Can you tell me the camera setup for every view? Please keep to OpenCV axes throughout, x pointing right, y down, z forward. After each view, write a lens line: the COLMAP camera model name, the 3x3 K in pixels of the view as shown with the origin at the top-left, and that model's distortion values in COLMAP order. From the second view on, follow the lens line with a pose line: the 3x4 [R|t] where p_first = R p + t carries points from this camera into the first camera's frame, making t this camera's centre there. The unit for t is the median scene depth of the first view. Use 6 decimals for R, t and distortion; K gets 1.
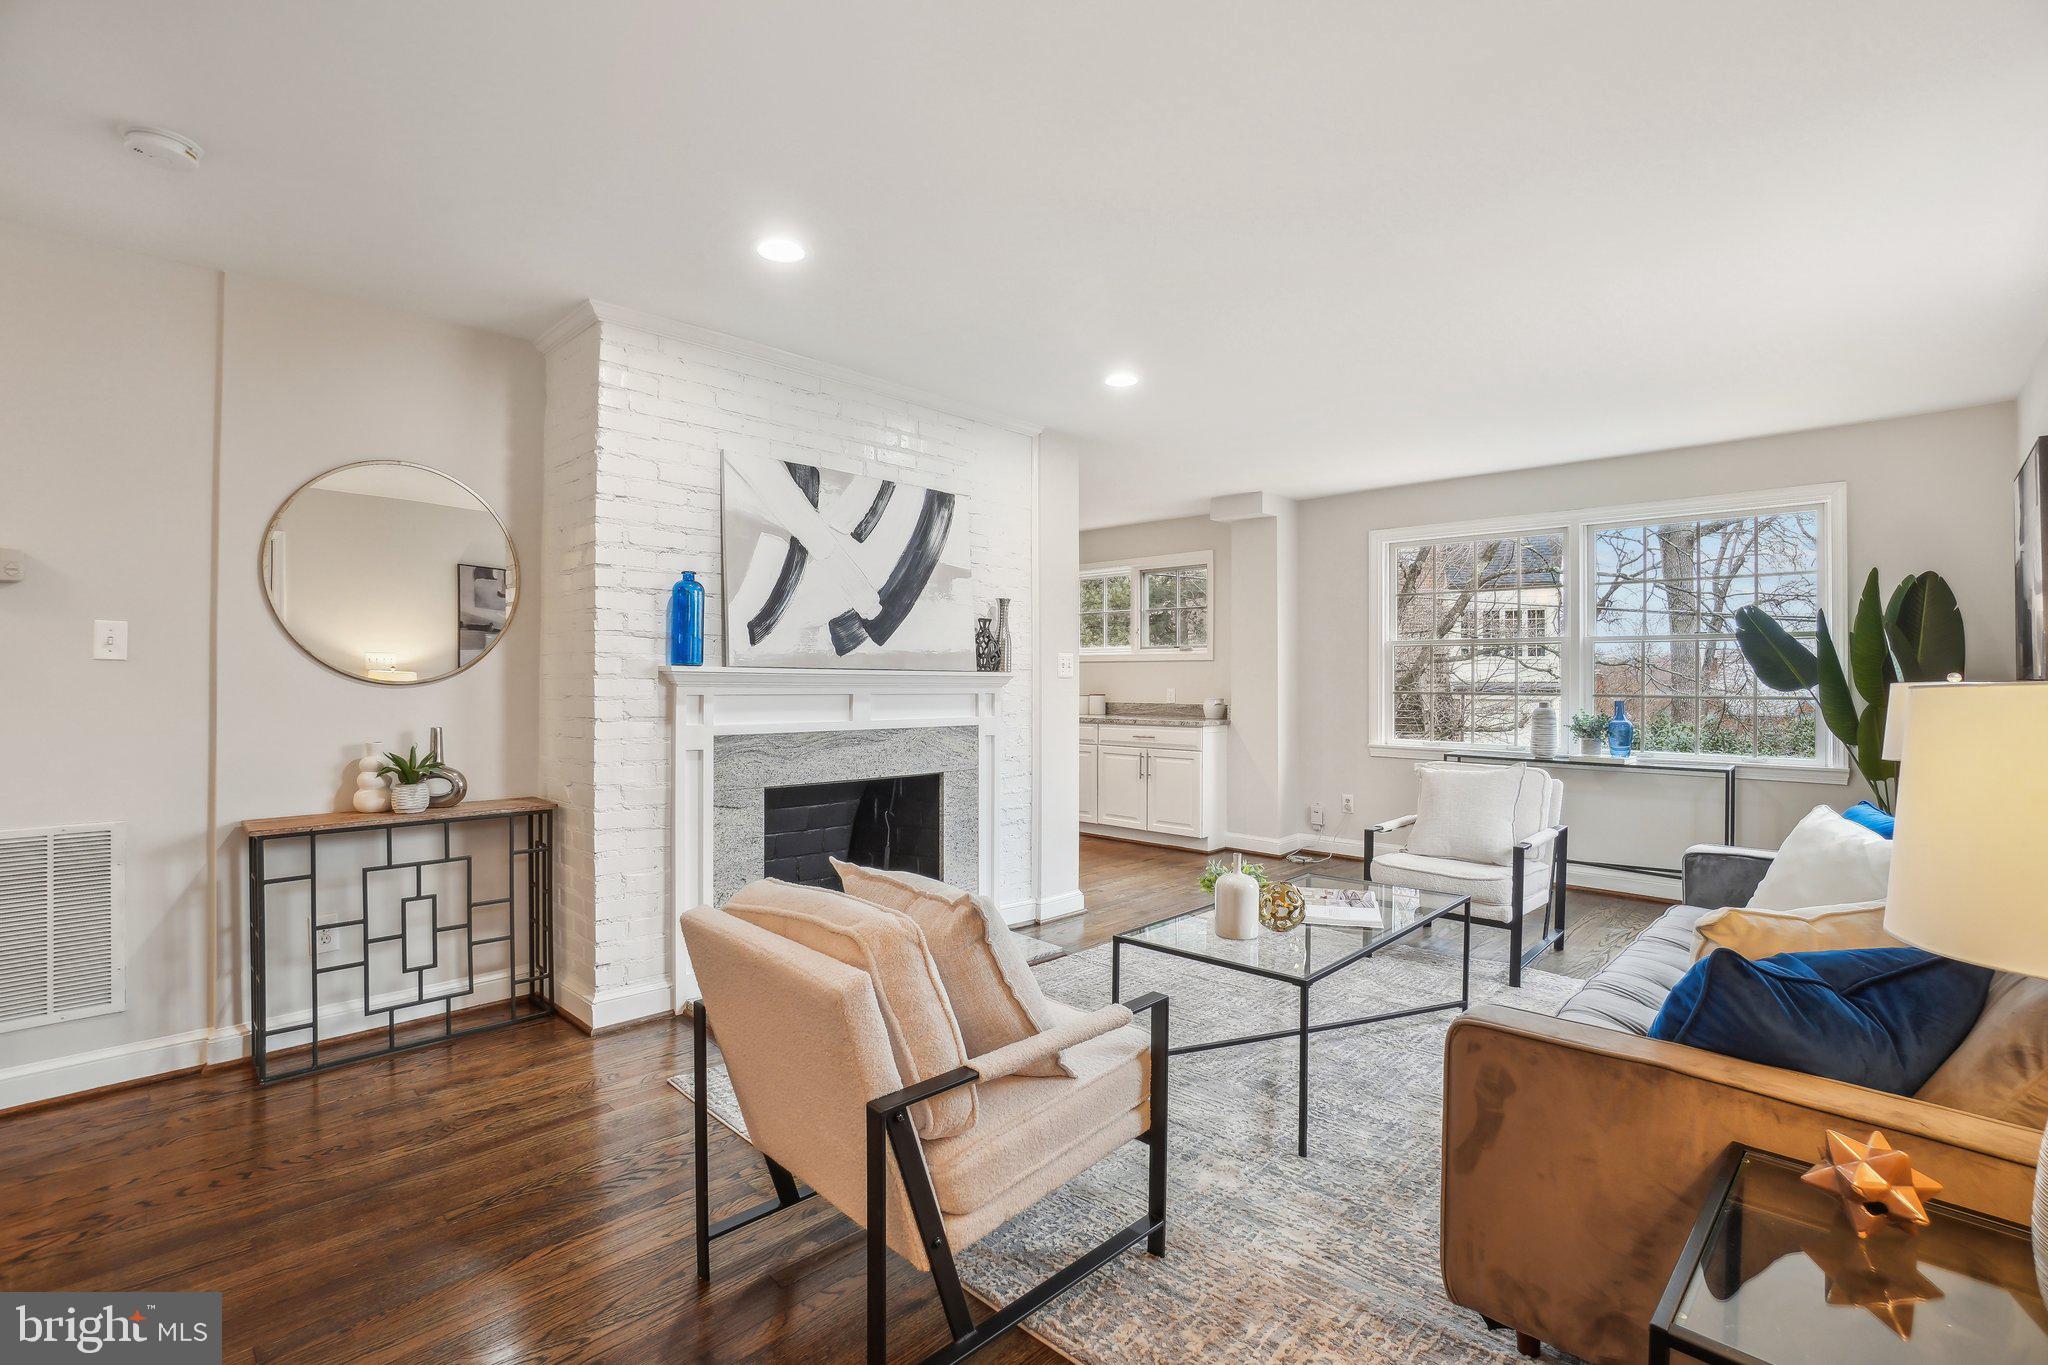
lens RADIAL K [[939.8, 0, 1015.5], [0, 939.8, 675.3], [0, 0, 1]] dist [-0.002104, 0.000009]
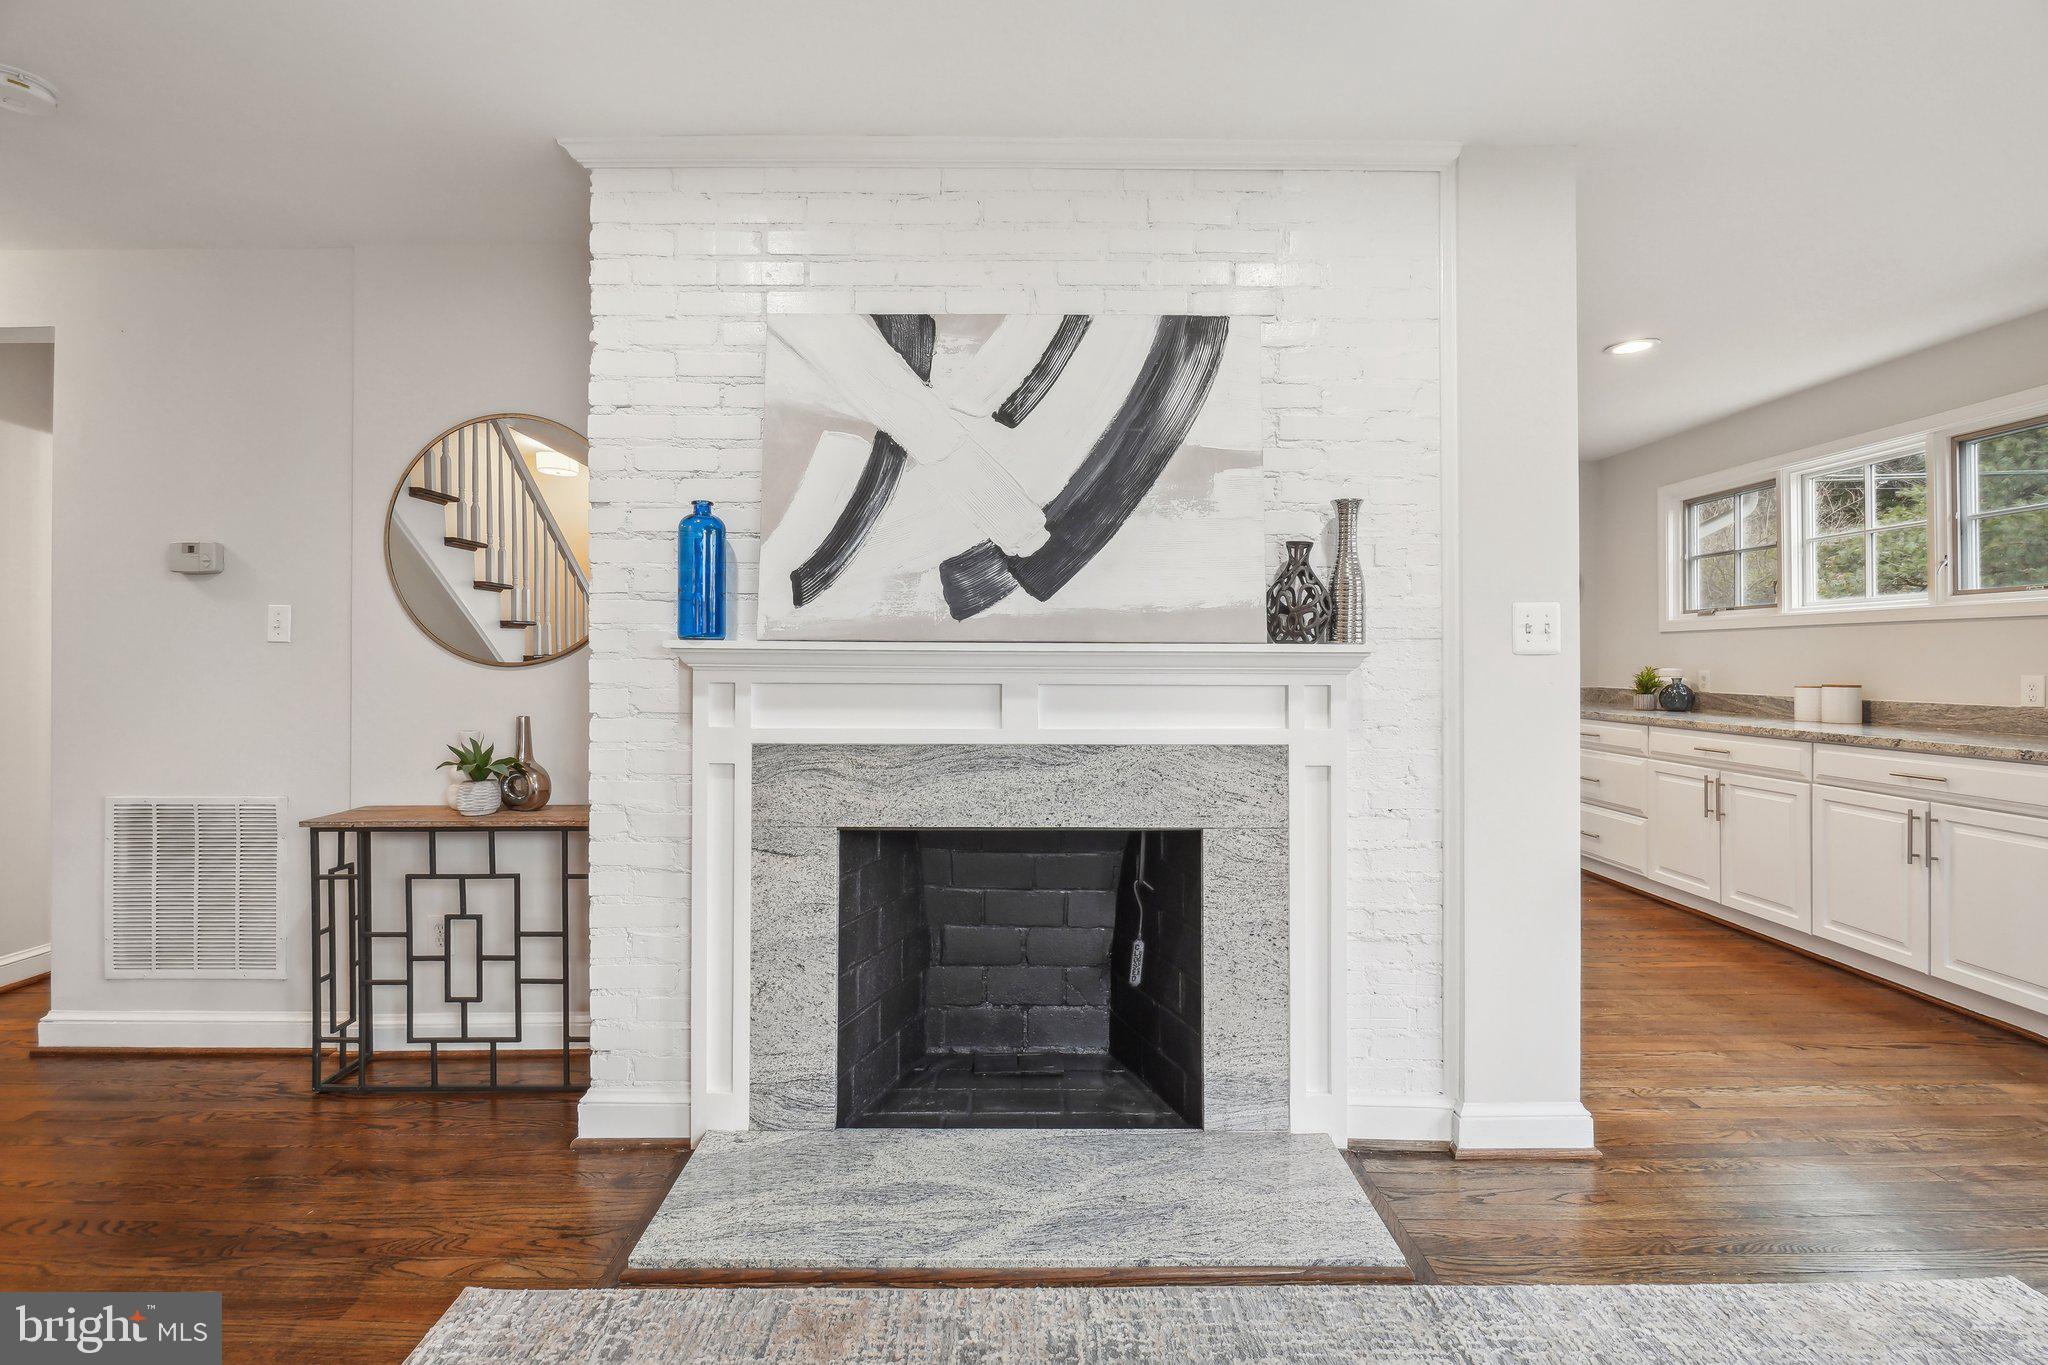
lens RADIAL K [[939.8, 0, 1009.5], [0, 939.8, 650.5], [0, 0, 1]] dist [-0.002104, 0.000009]
pose [[0.711206, -0.007358, -0.702945, 0.259101], [0.005457, 0.999973, -0.004945, 0.002140], [0.702963, -0.000319, 0.711227, 0.605764]]
